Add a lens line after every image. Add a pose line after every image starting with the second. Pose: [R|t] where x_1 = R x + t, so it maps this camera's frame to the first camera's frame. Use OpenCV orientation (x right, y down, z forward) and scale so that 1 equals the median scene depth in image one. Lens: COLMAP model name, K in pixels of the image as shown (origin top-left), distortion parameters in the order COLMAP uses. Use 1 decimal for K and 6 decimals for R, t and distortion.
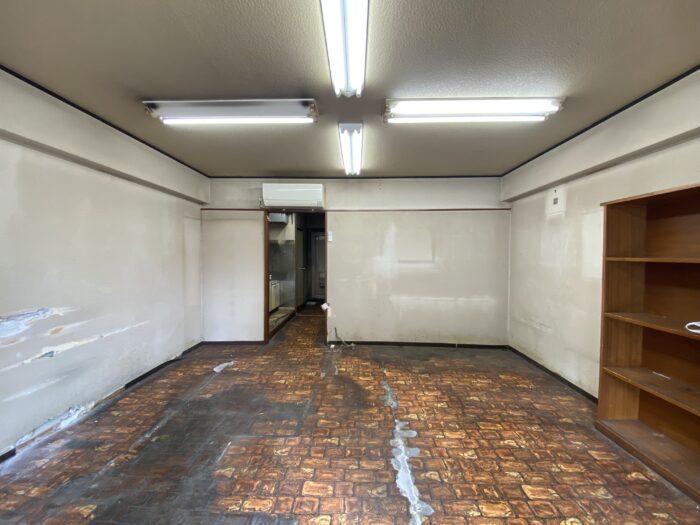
lens RADIAL K [[283.4, 0, 350.6], [0, 283.4, 265.0], [0, 0, 1]] dist [-0.030905, -0.000601]
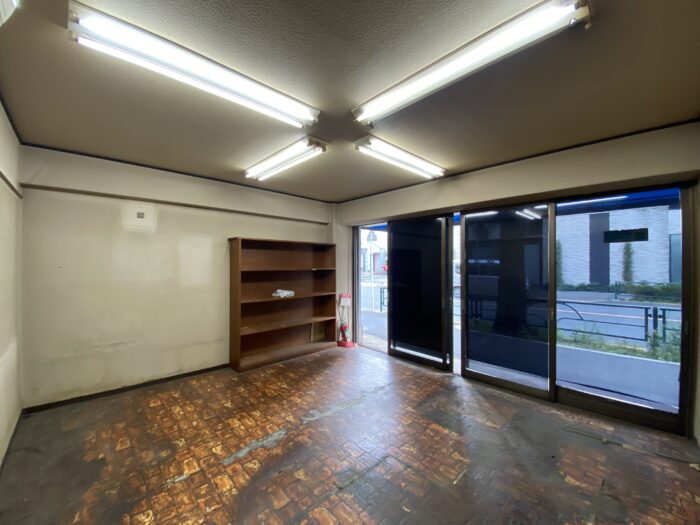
lens RADIAL K [[283.4, 0, 349.4], [0, 283.4, 260.3], [0, 0, 1]] dist [-0.030905, -0.000601]
pose [[-0.708828, 0.003381, 0.705374, -0.614674], [0.023353, 0.999553, 0.018676, -0.075136], [-0.704995, 0.029710, -0.708590, 1.378954]]
